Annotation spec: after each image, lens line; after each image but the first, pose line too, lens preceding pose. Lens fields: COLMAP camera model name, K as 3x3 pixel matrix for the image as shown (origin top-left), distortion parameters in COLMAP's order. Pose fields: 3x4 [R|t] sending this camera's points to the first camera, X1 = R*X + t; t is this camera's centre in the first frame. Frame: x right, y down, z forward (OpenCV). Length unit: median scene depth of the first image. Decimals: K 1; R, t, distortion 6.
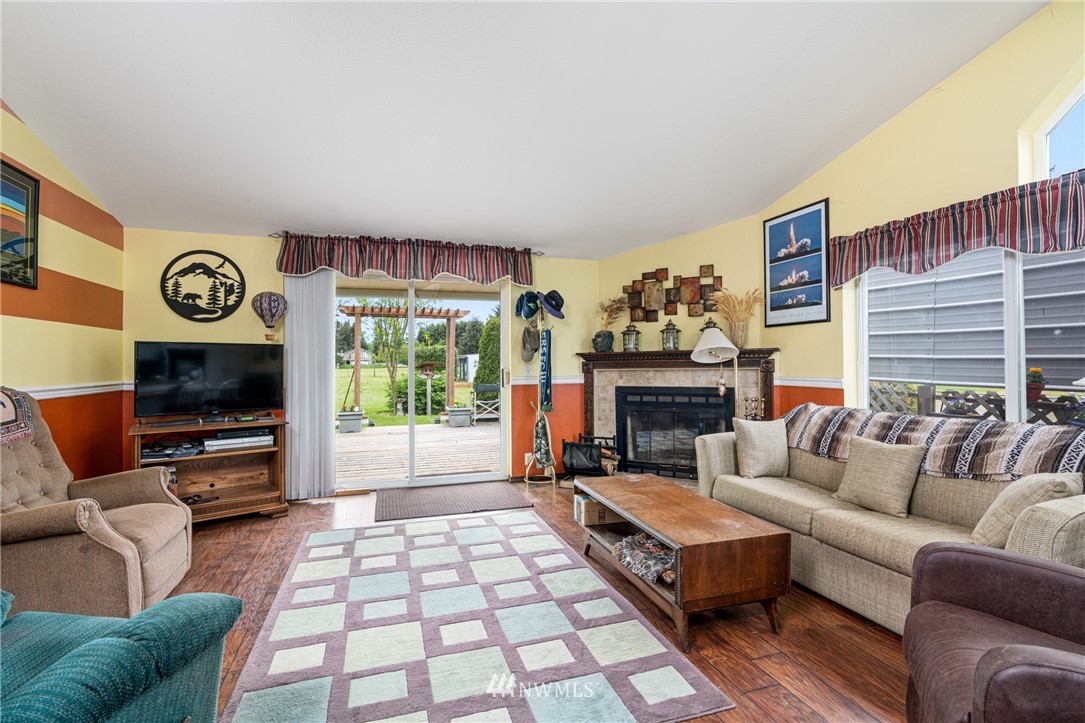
lens RADIAL K [[494.6, 0, 542.1], [0, 494.6, 359.0], [0, 0, 1]] dist [0.000738, 0.000203]
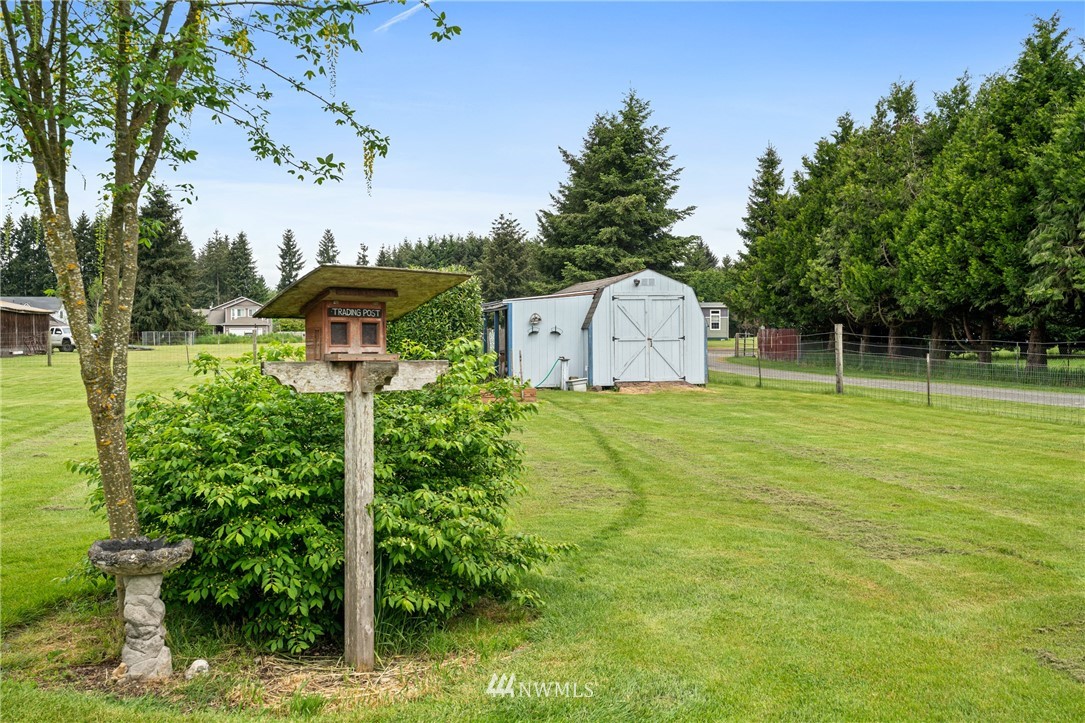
lens RADIAL K [[1086.6, 0, 543.0], [0, 1086.6, 358.0], [0, 0, 1]] dist [0.016598, 0.000000]
pose [[0.995093, 0.001385, -0.098938, -0.147410], [0.001684, 0.999520, 0.030925, 0.020216], [0.098933, -0.030940, 0.994613, 0.701159]]
